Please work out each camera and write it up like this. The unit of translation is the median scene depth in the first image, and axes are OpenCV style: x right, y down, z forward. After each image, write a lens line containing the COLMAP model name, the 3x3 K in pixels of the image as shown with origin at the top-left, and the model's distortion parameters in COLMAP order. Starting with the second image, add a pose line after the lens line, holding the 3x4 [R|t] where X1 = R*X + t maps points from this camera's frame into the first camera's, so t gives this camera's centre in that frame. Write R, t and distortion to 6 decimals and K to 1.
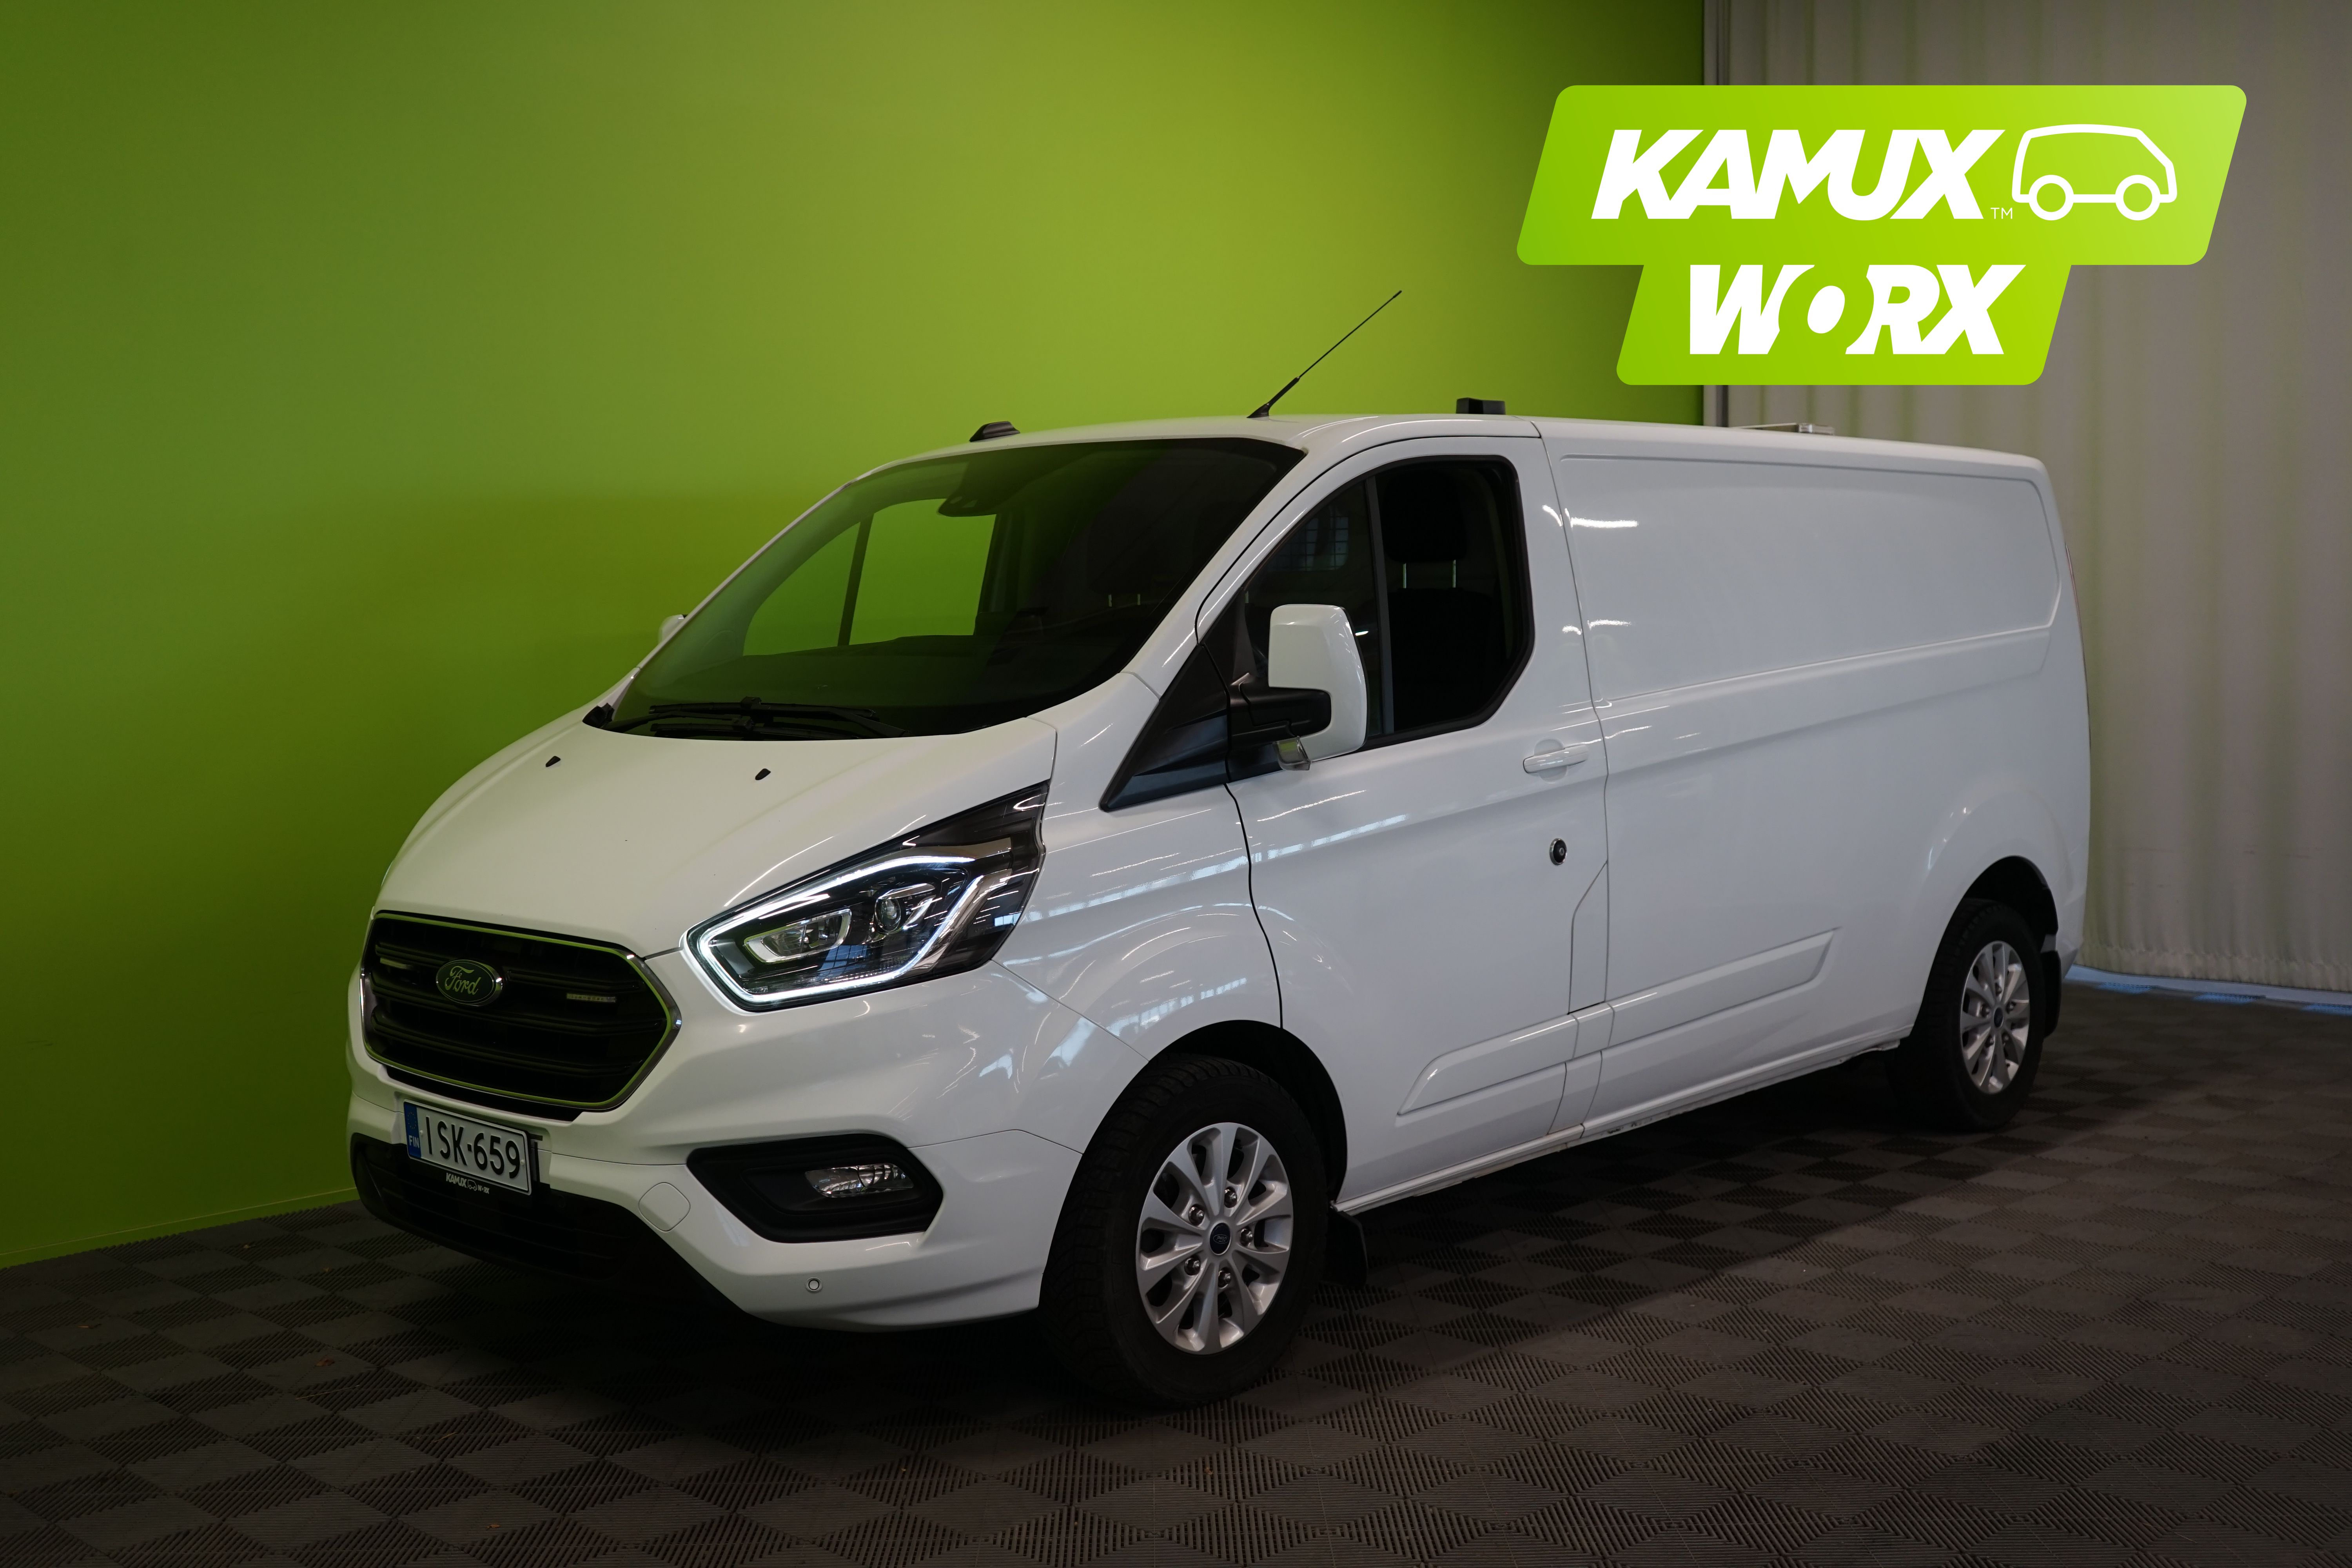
lens RADIAL K [[2325.6, 0, 1181.0], [0, 2325.6, 787.4], [0, 0, 1]] dist [0.132668, 0.000000]
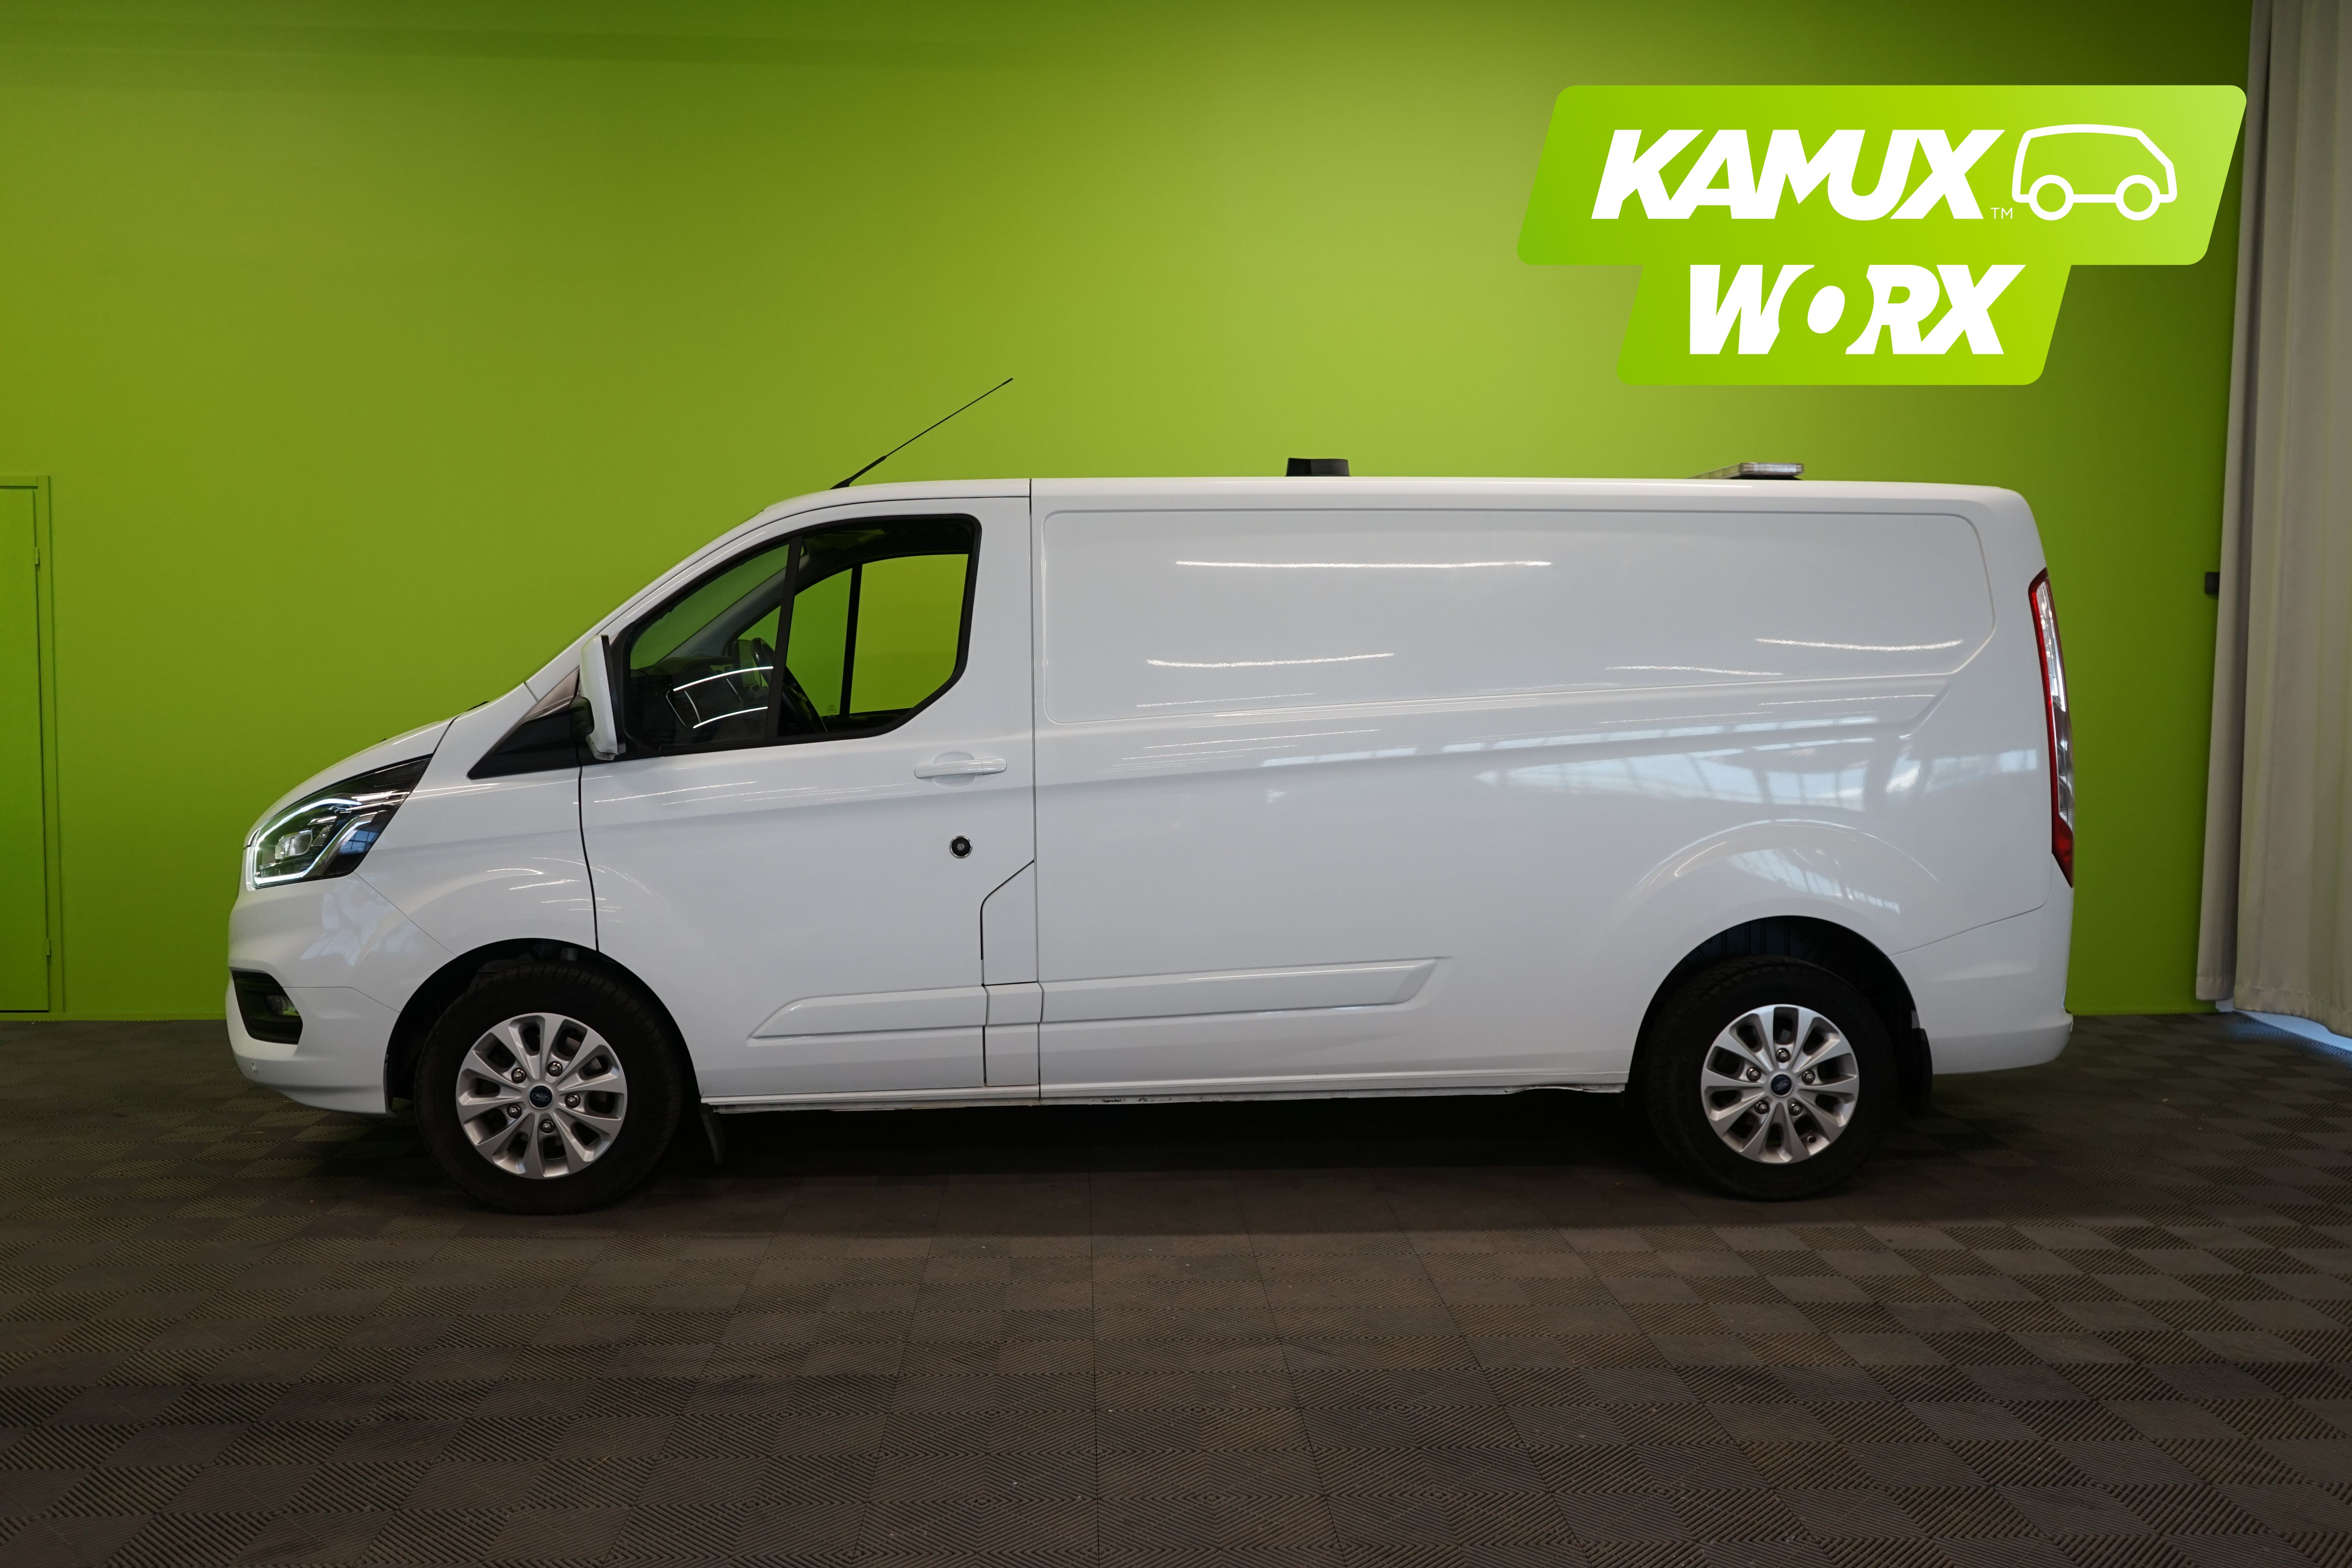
lens RADIAL K [[1881.5, 0, 1178.8], [0, 1881.5, 803.3], [0, 0, 1]] dist [0.063515, 0.004168]
pose [[0.735733, 0.063176, -0.674318, 0.876511], [-0.062047, 0.997740, 0.025779, -0.025443], [0.674423, 0.022873, 0.737991, 0.366372]]
